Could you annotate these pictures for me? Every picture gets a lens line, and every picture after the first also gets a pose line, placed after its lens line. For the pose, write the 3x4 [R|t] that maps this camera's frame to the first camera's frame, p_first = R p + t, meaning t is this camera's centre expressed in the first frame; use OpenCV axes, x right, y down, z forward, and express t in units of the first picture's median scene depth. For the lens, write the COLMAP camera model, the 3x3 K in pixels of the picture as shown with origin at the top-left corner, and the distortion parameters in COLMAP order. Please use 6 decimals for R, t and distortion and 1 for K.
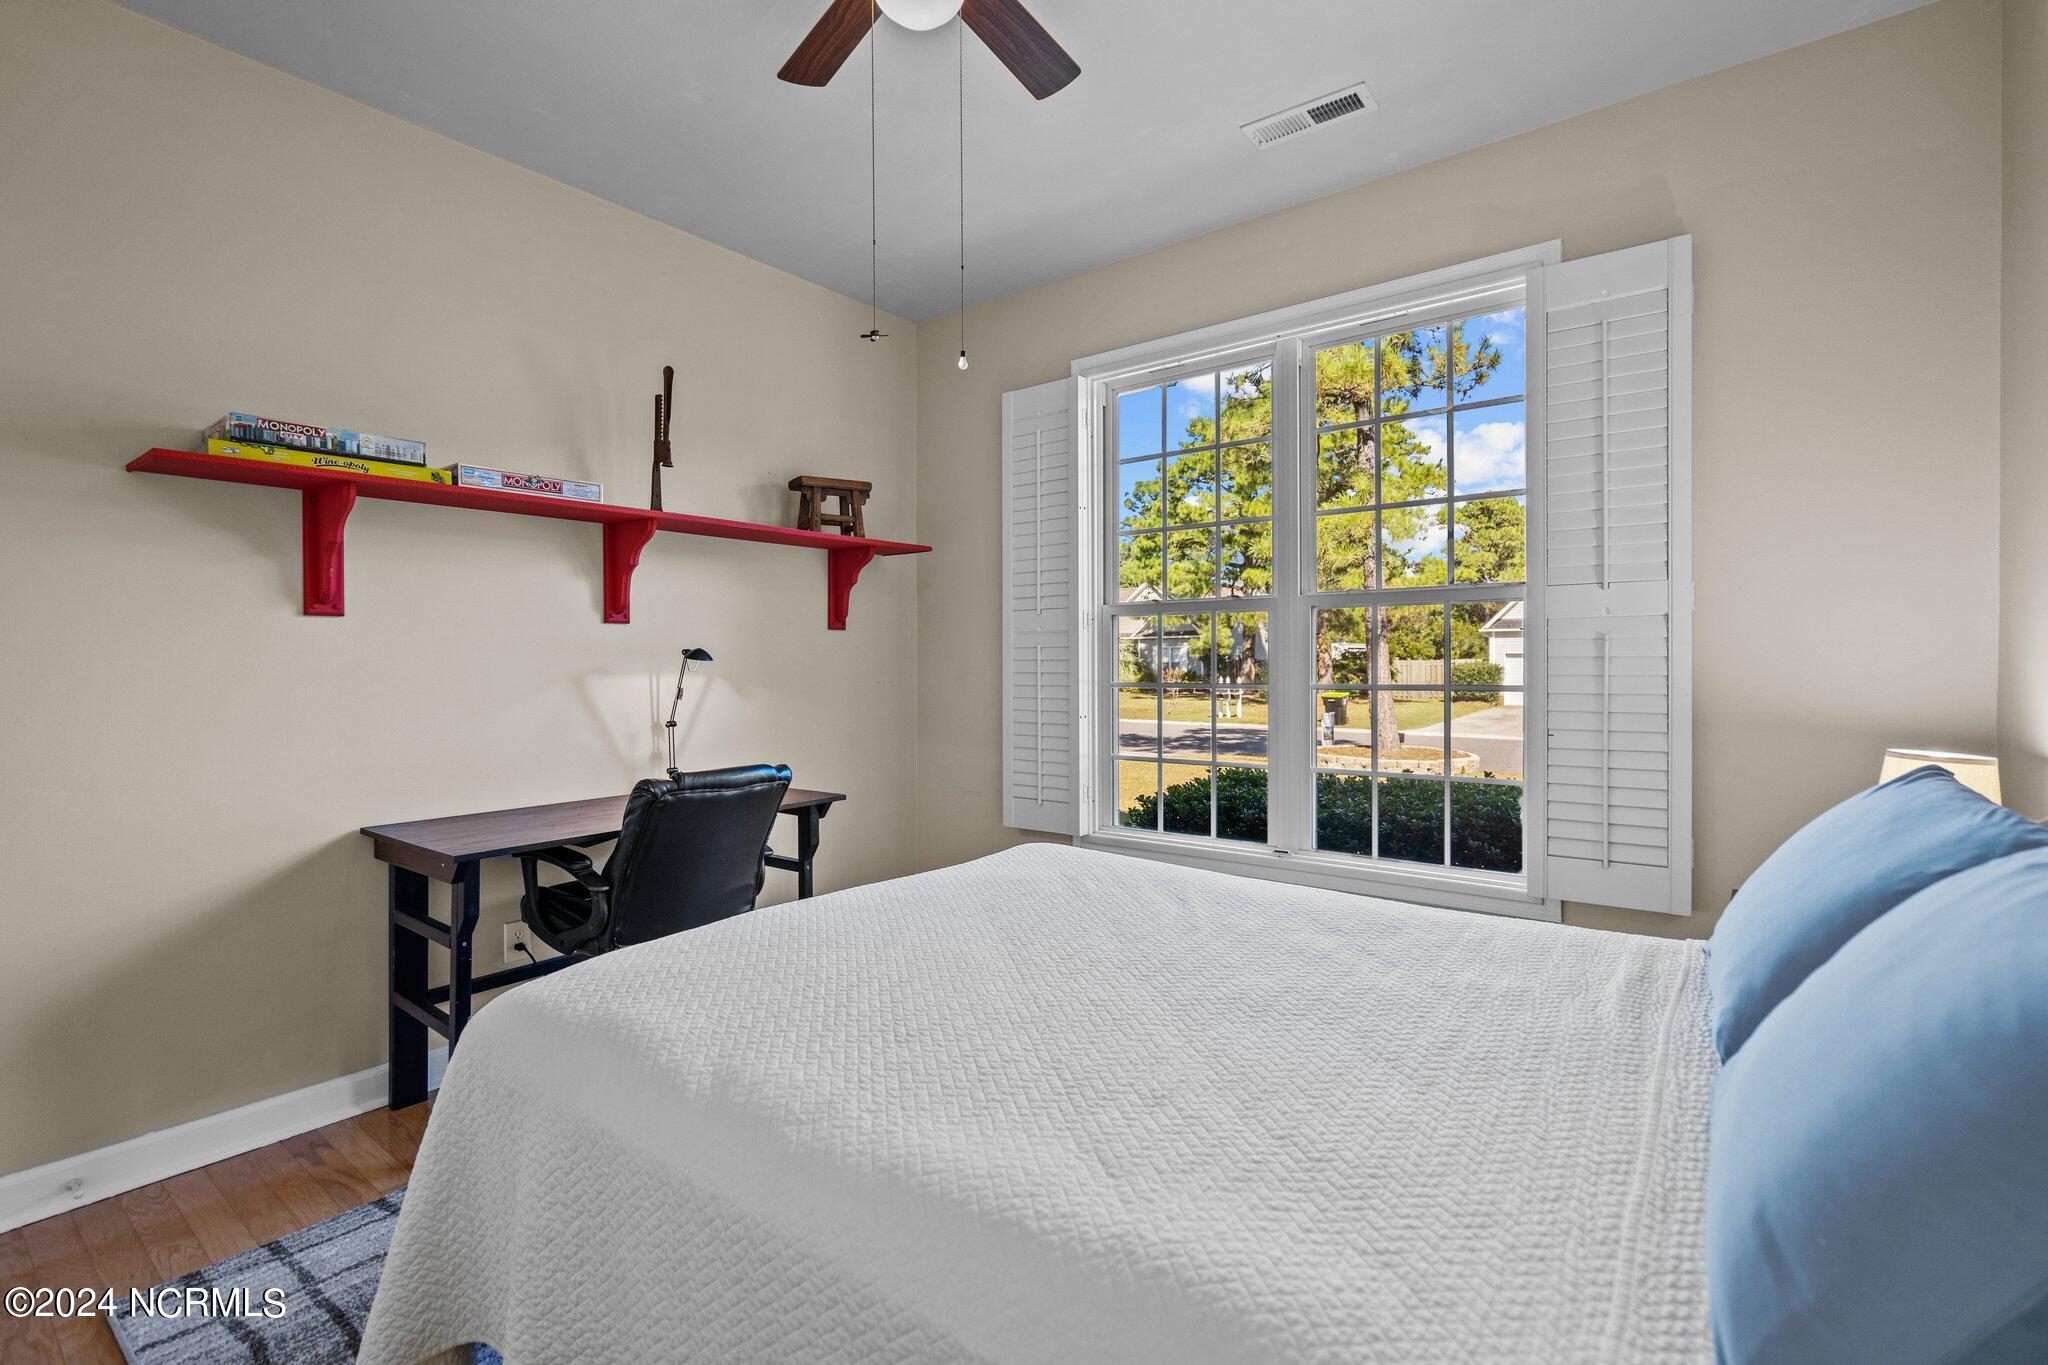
lens RADIAL K [[955.9, 0, 1019.8], [0, 955.9, 677.5], [0, 0, 1]] dist [0.002775, 0.000379]
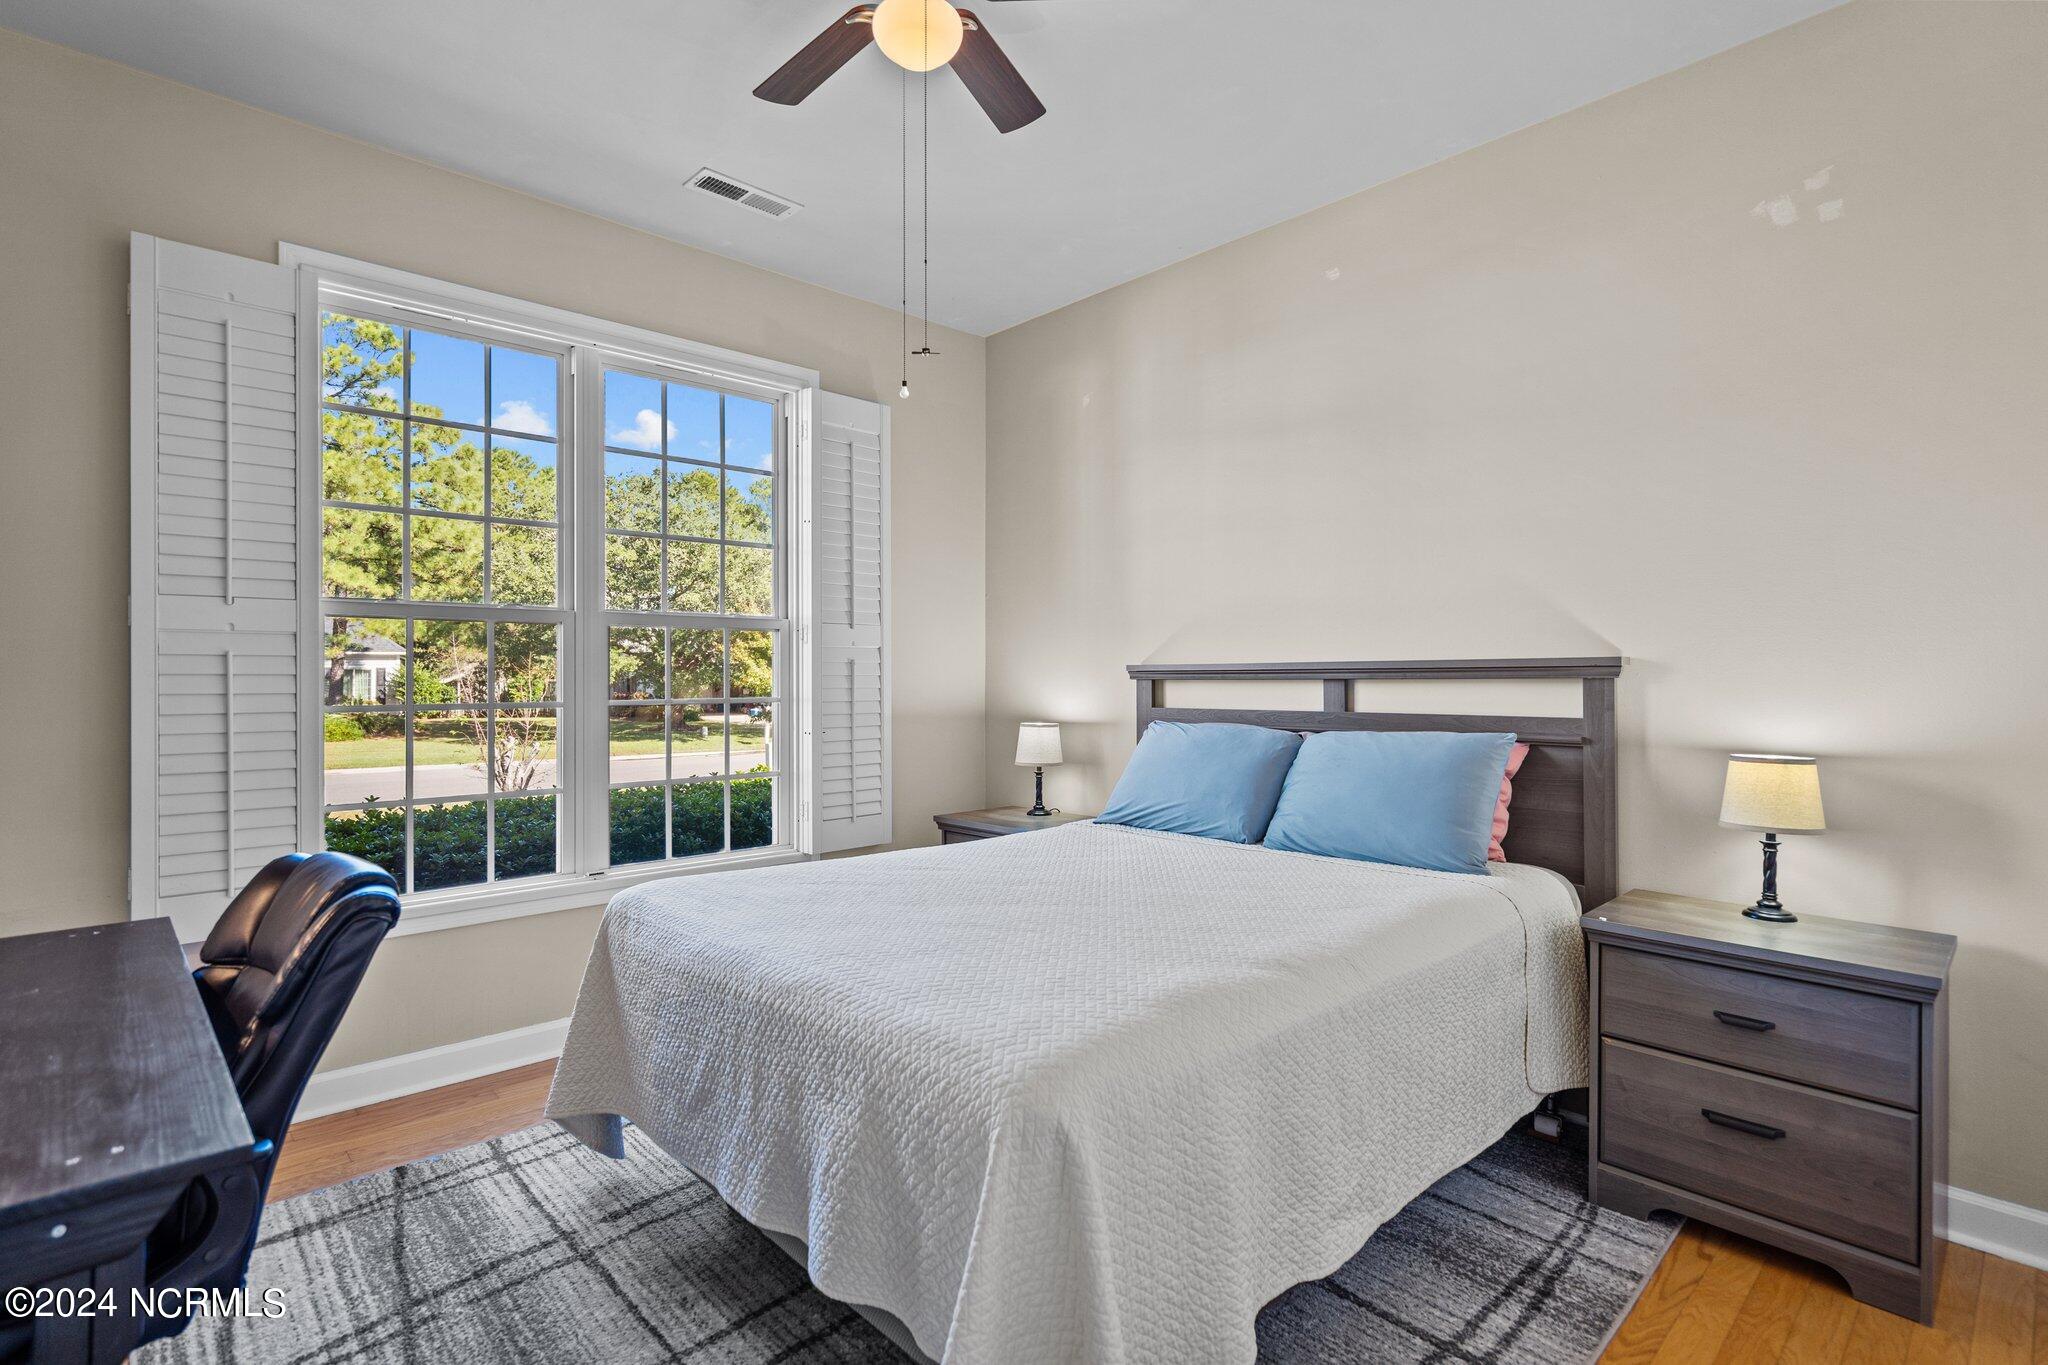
lens RADIAL K [[966.7, 0, 1024.0], [0, 966.7, 682.5], [0, 0, 1]] dist [-0.001595, -0.000118]
pose [[0.164613, -0.005980, 0.986340, -0.657144], [0.009305, 0.999947, 0.004510, -0.013180], [-0.986314, 0.008436, 0.164660, 0.431207]]
